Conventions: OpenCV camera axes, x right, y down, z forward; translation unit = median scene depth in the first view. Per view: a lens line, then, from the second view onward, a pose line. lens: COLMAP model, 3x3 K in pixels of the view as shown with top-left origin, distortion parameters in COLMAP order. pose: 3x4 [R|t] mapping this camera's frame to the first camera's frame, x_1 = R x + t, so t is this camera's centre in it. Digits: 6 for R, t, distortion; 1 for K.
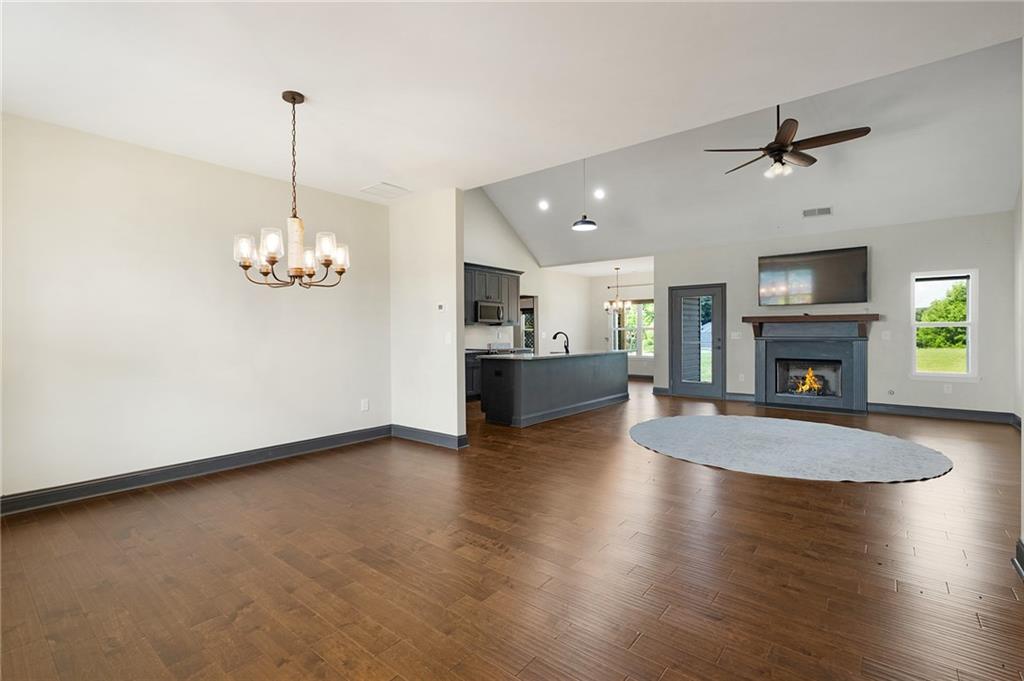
lens RADIAL K [[465.9, 0, 504.2], [0, 465.9, 335.6], [0, 0, 1]] dist [0.002839, 0.000612]
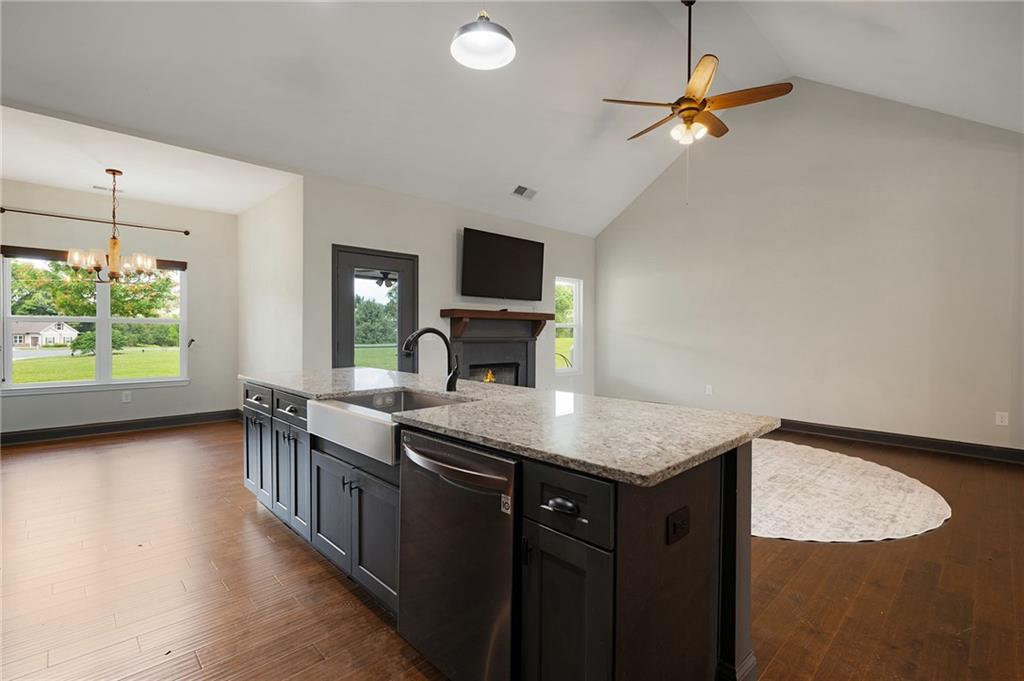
lens RADIAL K [[465.9, 0, 504.2], [0, 465.9, 335.6], [0, 0, 1]] dist [0.002839, 0.000612]
pose [[0.120378, -0.011674, 0.992659, -0.182702], [-0.007226, 0.999894, 0.012635, -0.010428], [-0.992702, -0.008694, 0.120281, 0.894744]]
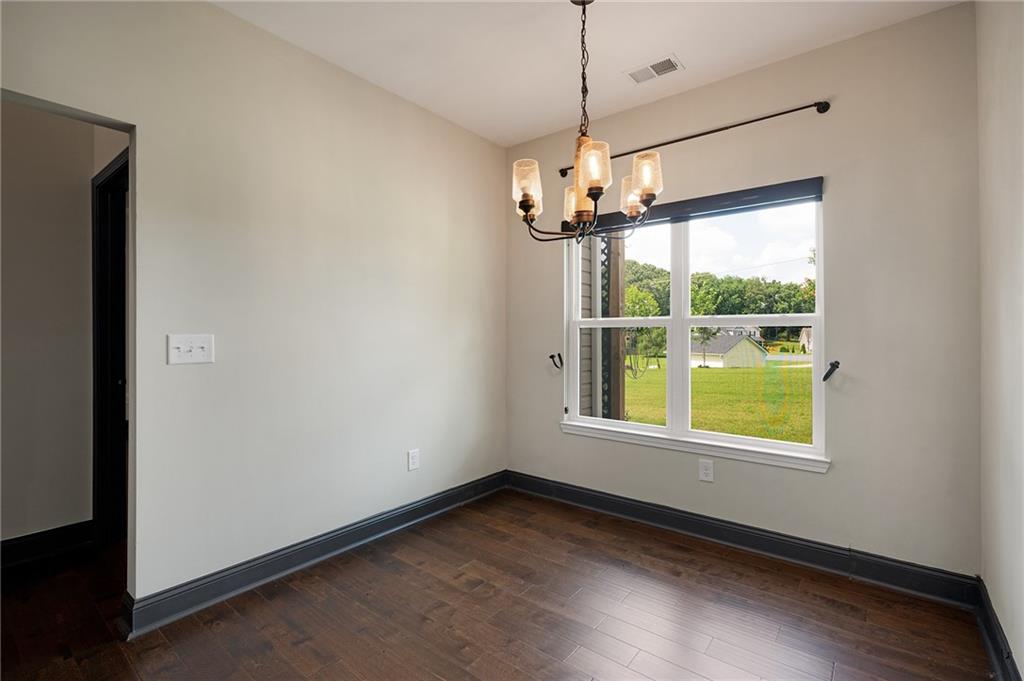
lens RADIAL K [[465.9, 0, 504.2], [0, 465.9, 335.6], [0, 0, 1]] dist [0.002839, 0.000612]
pose [[0.999965, -0.000090, 0.008416, 0.308090], [0.000095, 1.000000, -0.000554, -0.009174], [-0.008416, 0.000555, 0.999964, 1.195907]]
